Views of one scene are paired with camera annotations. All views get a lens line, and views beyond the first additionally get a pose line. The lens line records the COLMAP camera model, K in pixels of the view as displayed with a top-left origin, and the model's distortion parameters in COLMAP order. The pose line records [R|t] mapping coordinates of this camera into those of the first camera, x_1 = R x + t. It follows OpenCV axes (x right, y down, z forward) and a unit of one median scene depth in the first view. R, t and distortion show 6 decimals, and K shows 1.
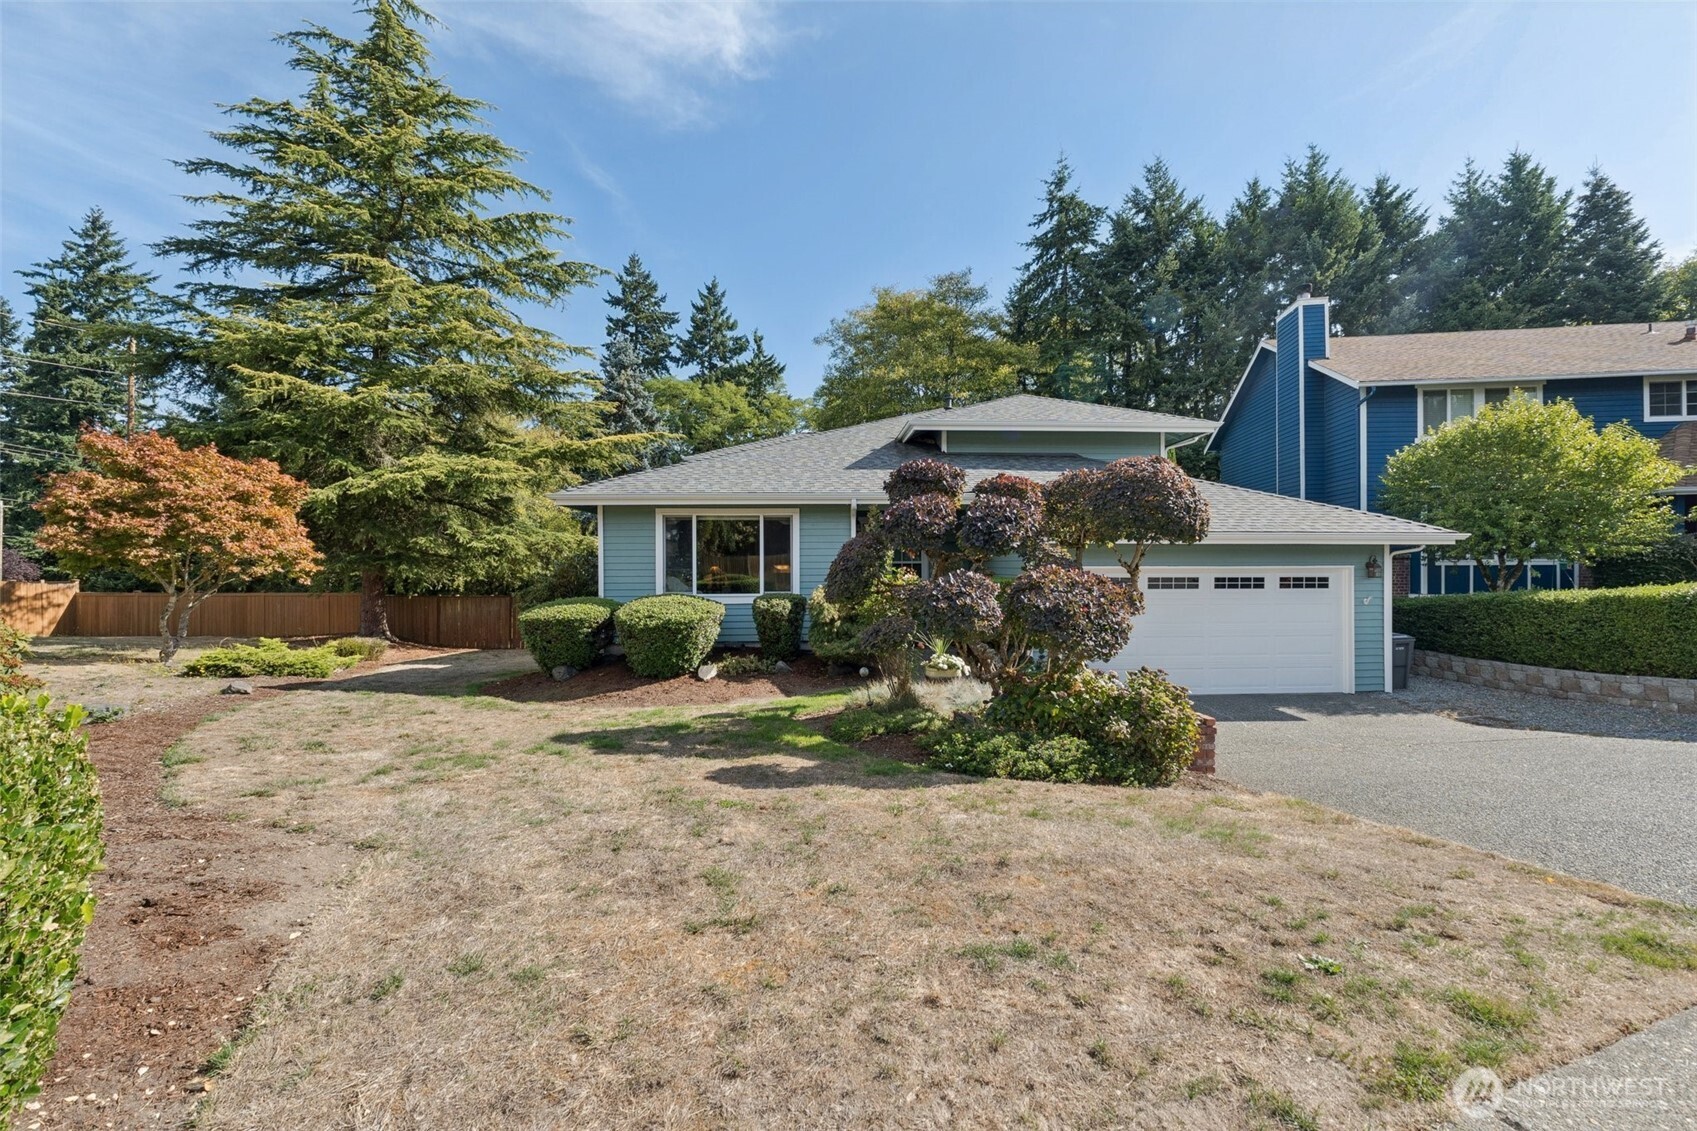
lens RADIAL K [[701.8, 0, 842.7], [0, 701.8, 622.8], [0, 0, 1]] dist [-0.009190, -0.000088]
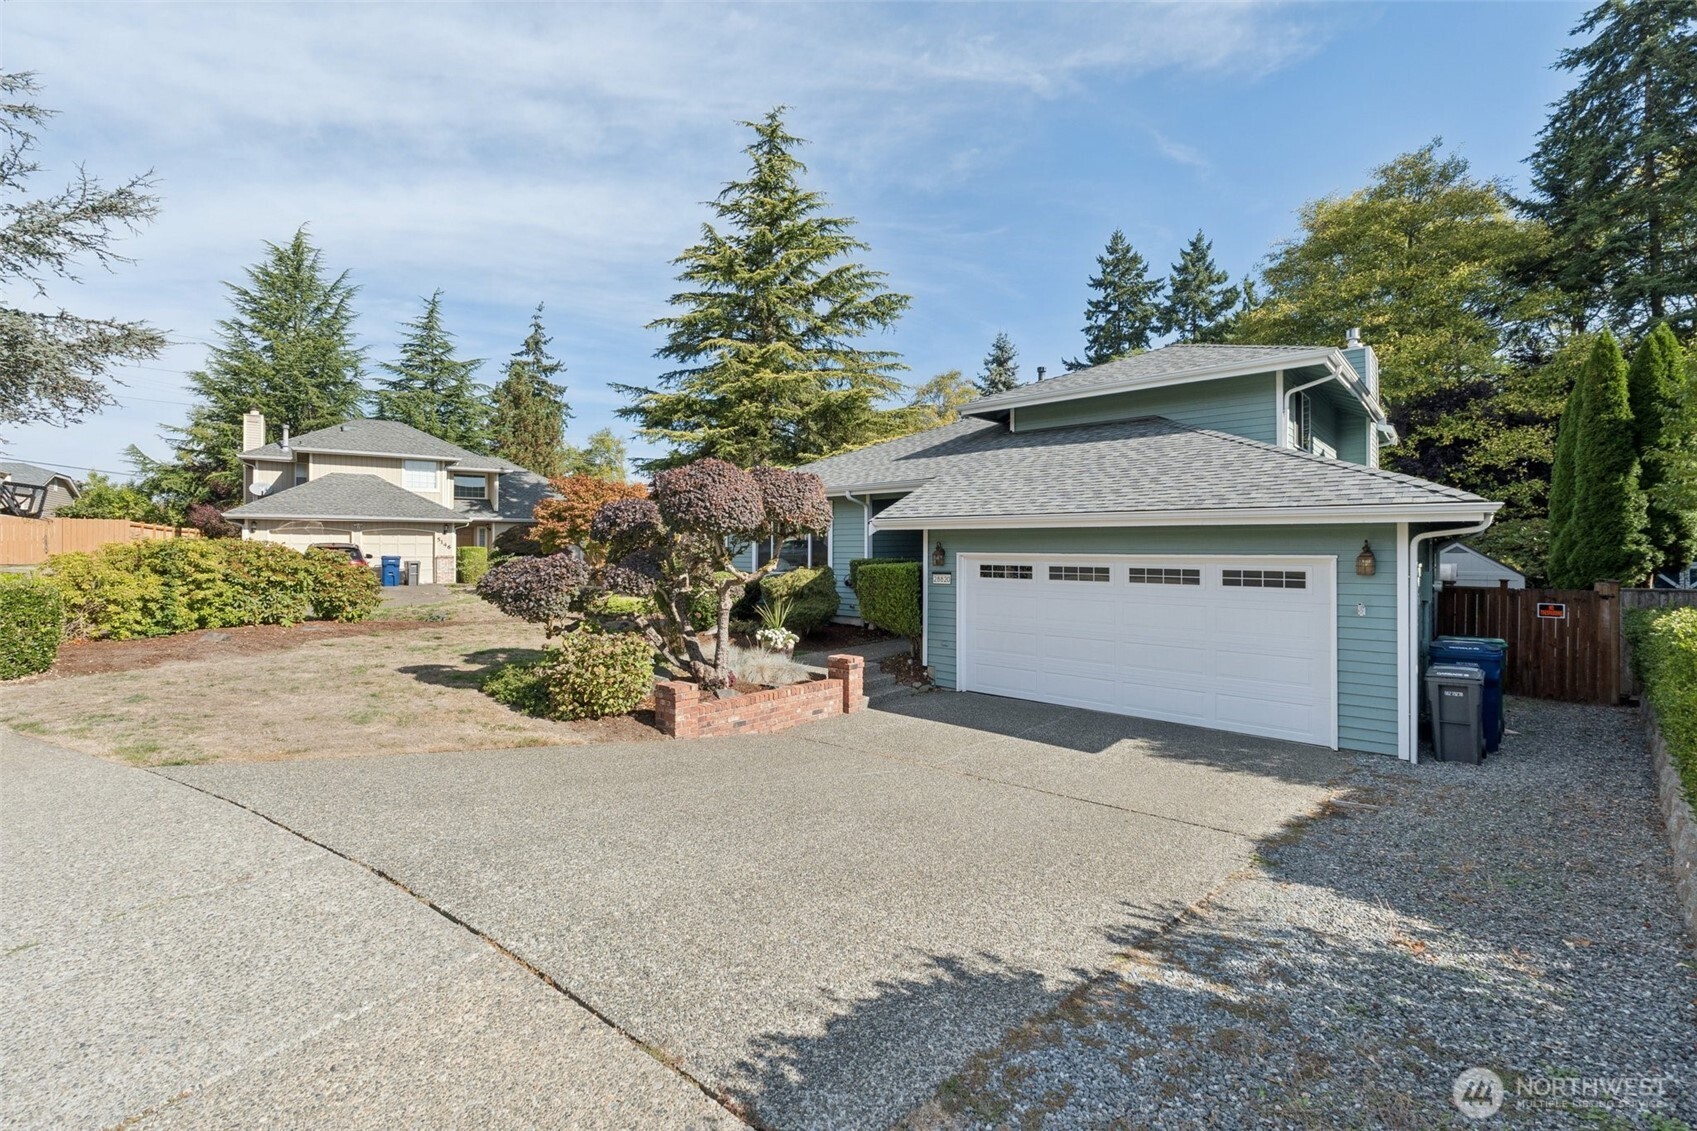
lens RADIAL K [[762.4, 0, 848.5], [0, 762.4, 565.5], [0, 0, 1]] dist [-0.000770, -0.000236]
pose [[0.687008, 0.023434, -0.726272, 0.326907], [-0.070541, 0.996910, -0.034560, -0.005520], [0.723218, 0.074975, 0.686538, 0.064707]]
